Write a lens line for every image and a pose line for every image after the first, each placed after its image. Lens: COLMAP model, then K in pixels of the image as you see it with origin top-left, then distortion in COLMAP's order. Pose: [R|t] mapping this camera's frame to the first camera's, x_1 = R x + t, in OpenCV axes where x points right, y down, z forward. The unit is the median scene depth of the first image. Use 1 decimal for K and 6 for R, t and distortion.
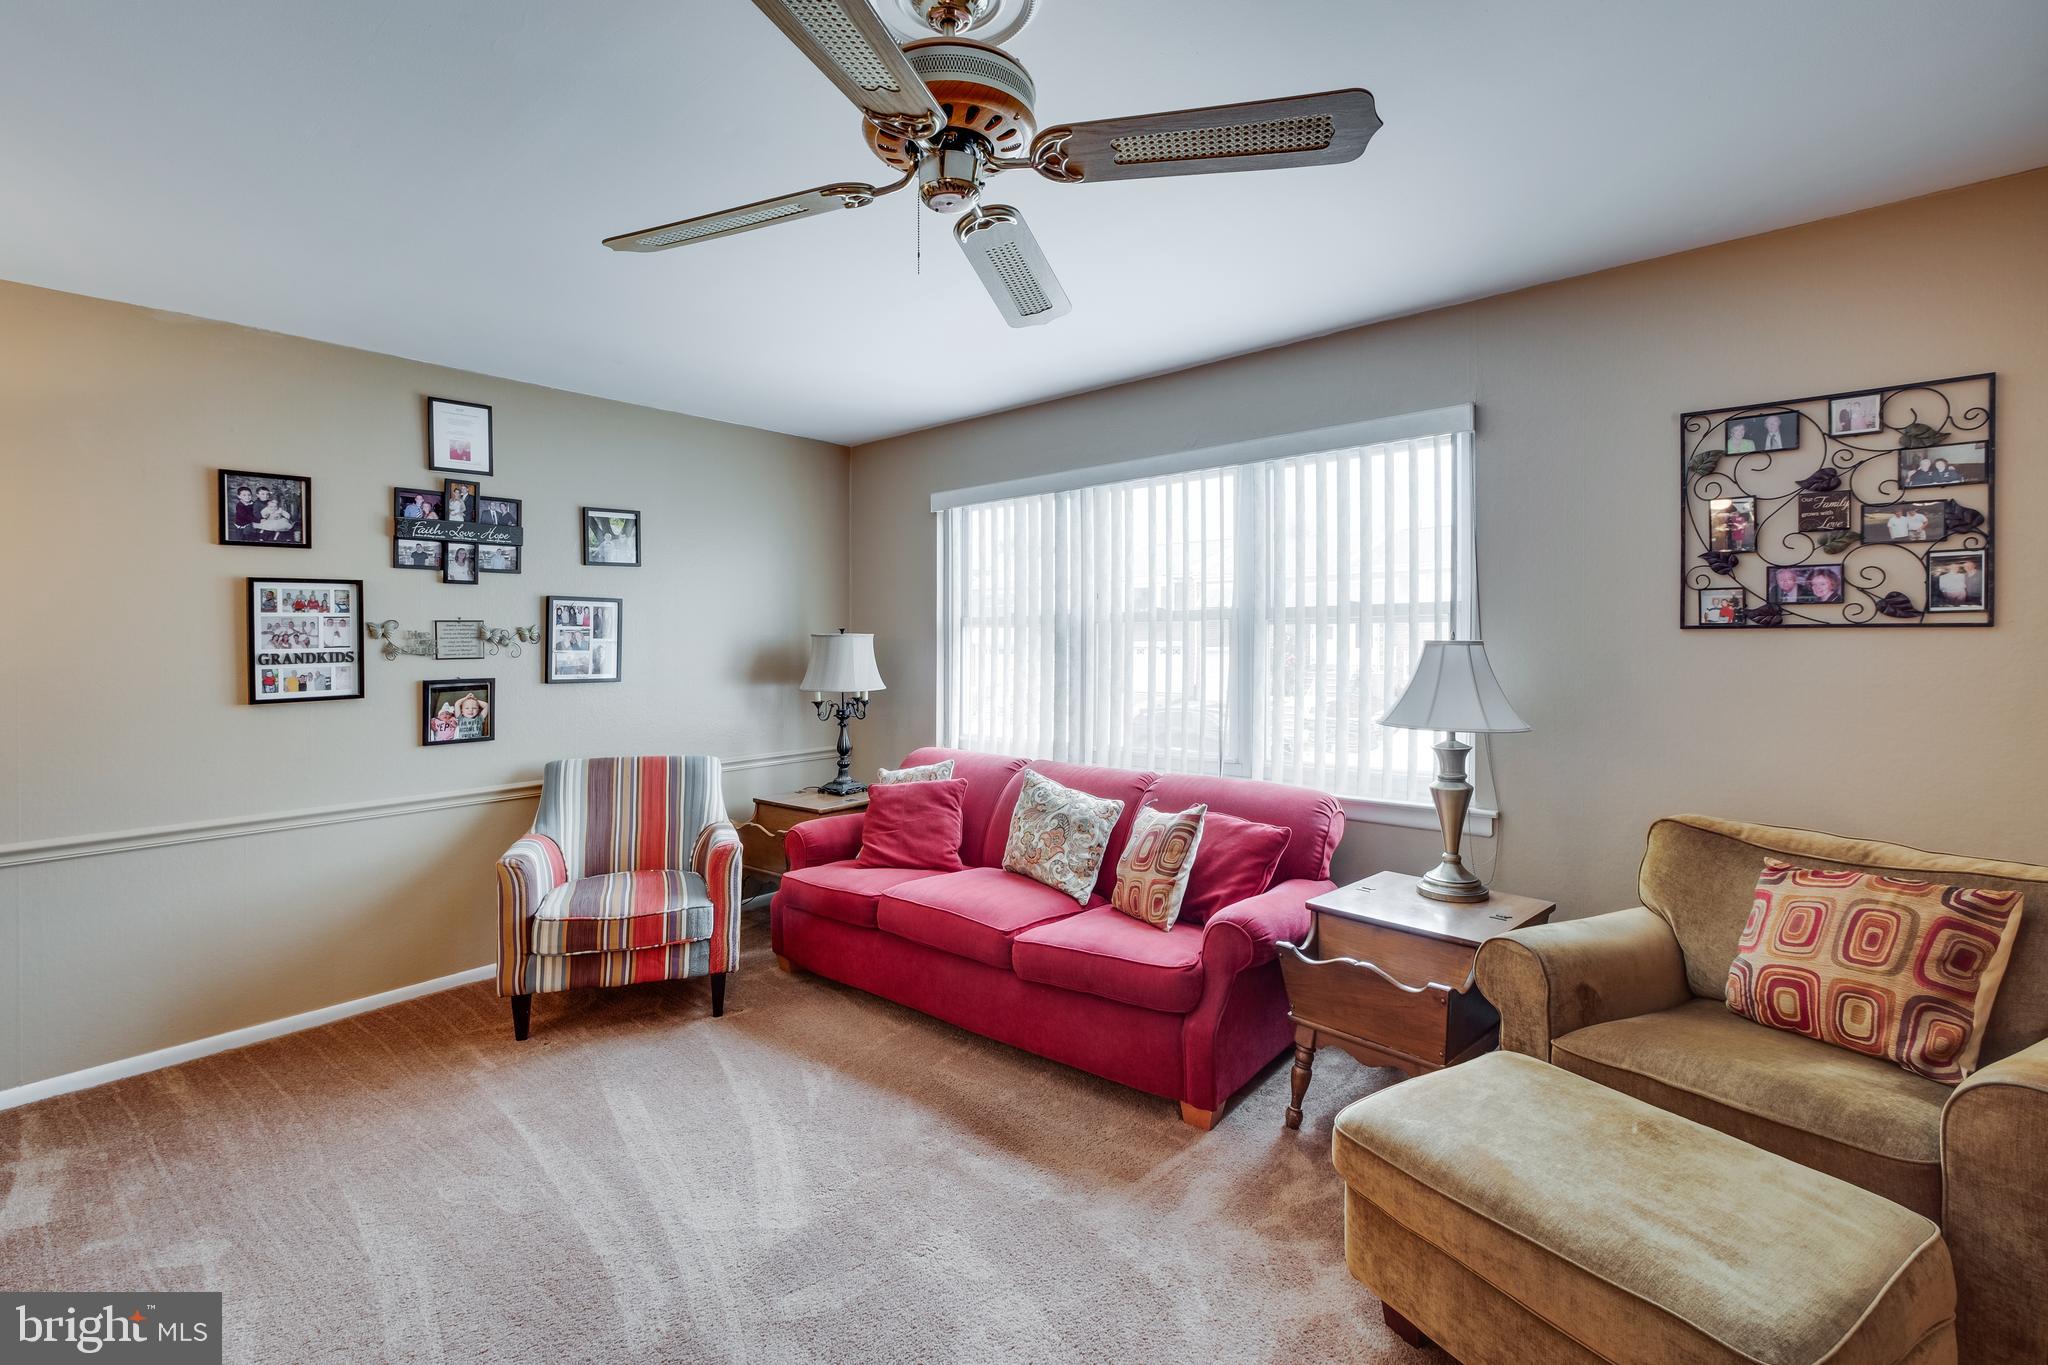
lens RADIAL K [[908.8, 0, 996.4], [0, 908.8, 634.8], [0, 0, 1]] dist [-0.002927, -0.000350]
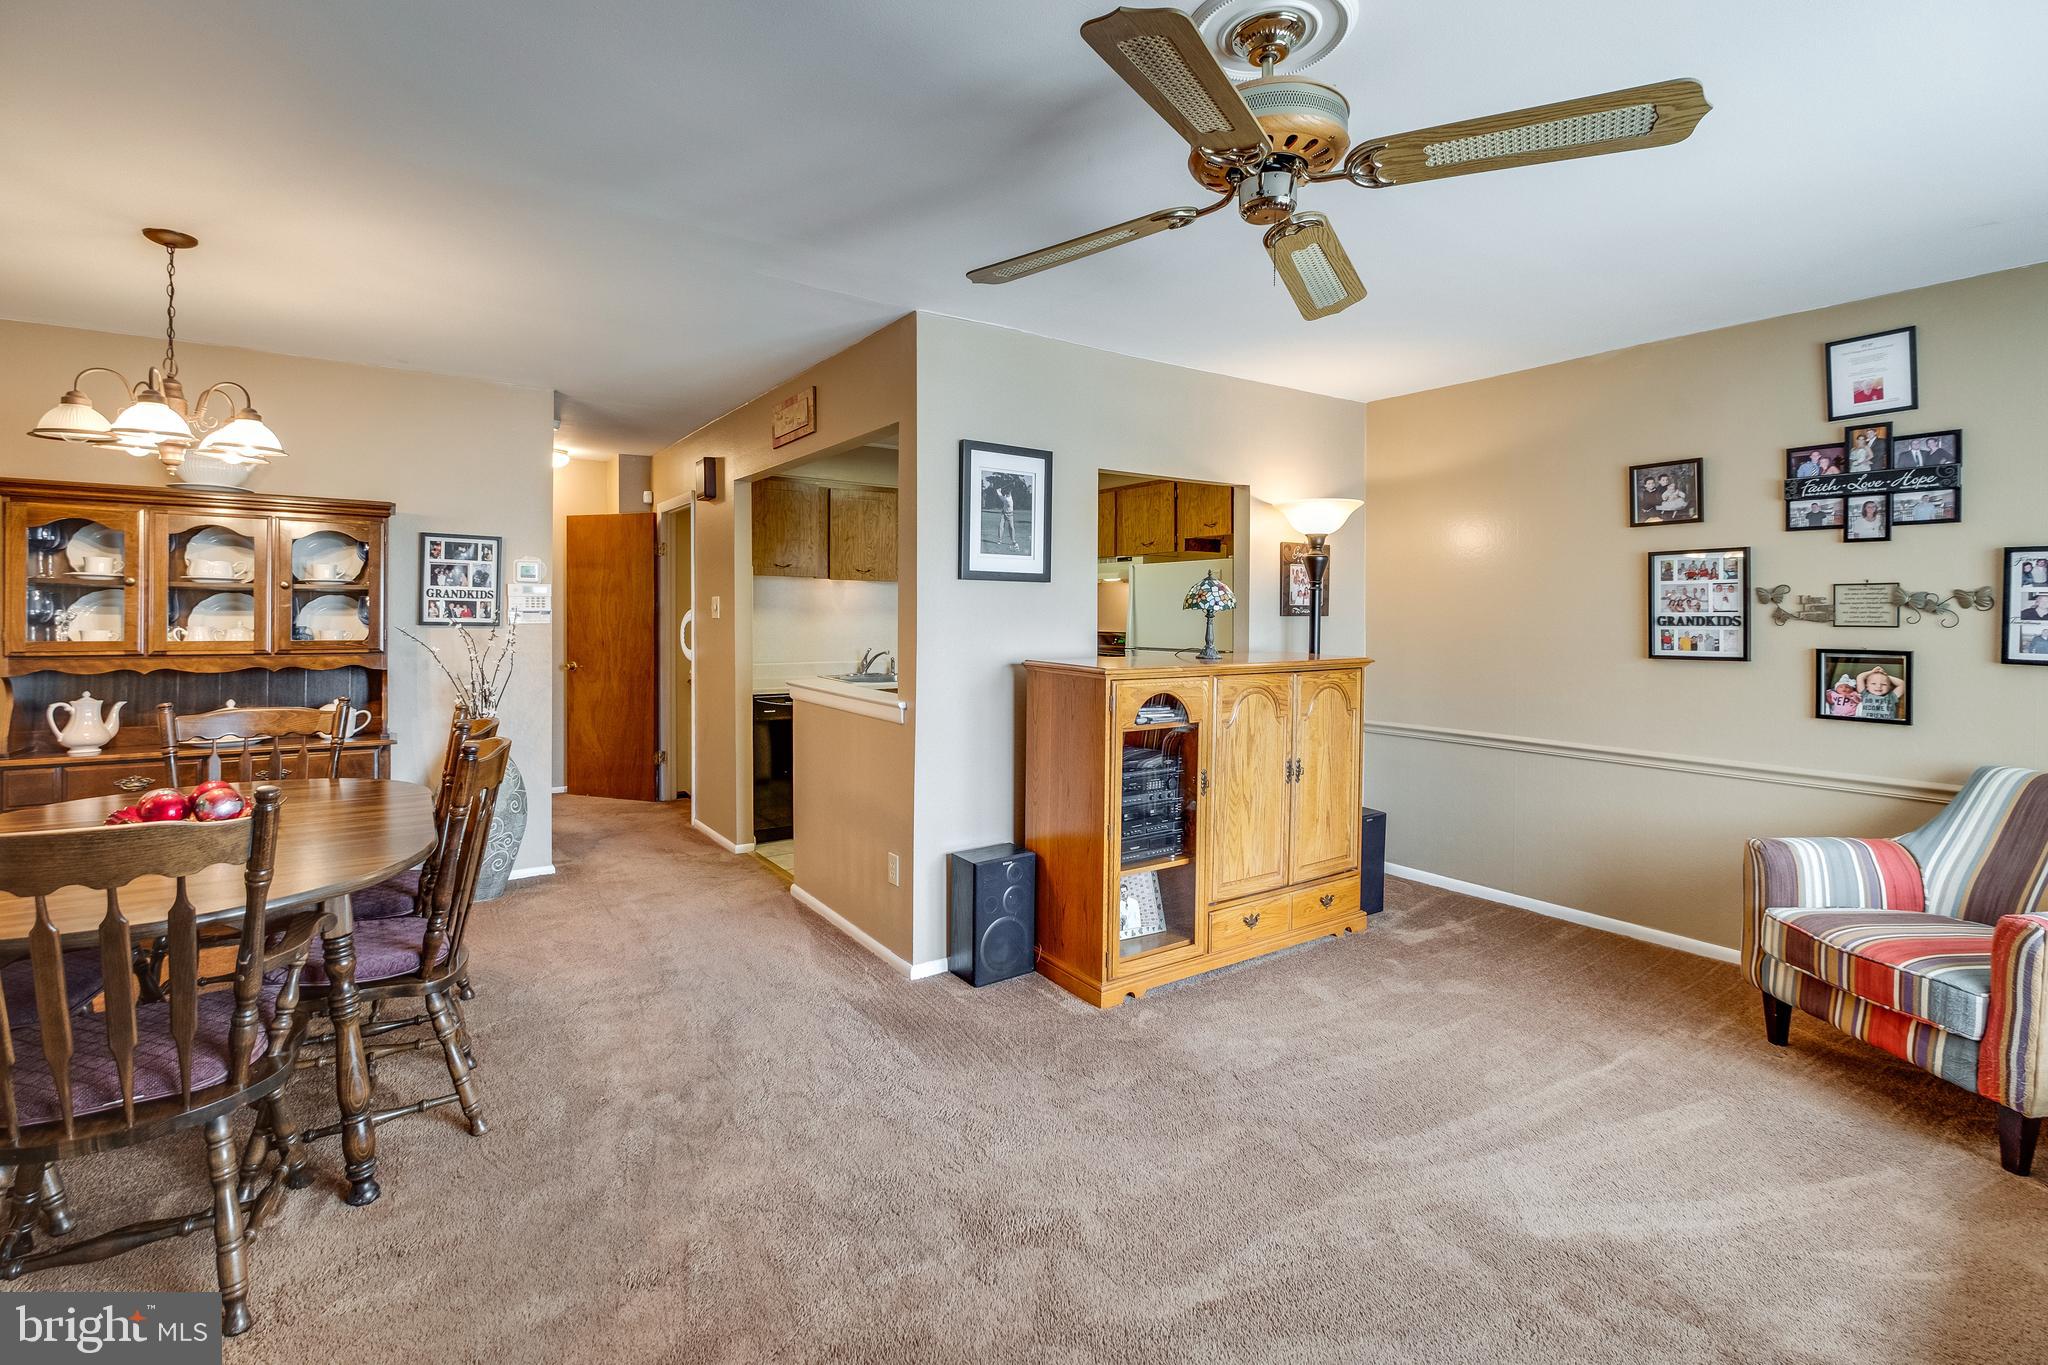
lens RADIAL K [[910.0, 0, 1004.6], [0, 910.0, 600.5], [0, 0, 1]] dist [0.000722, 0.000154]
pose [[-0.253746, -0.002374, -0.967268, 0.522678], [0.001425, 0.999995, -0.002828, 0.002383], [0.967270, -0.002096, -0.253741, 0.453014]]
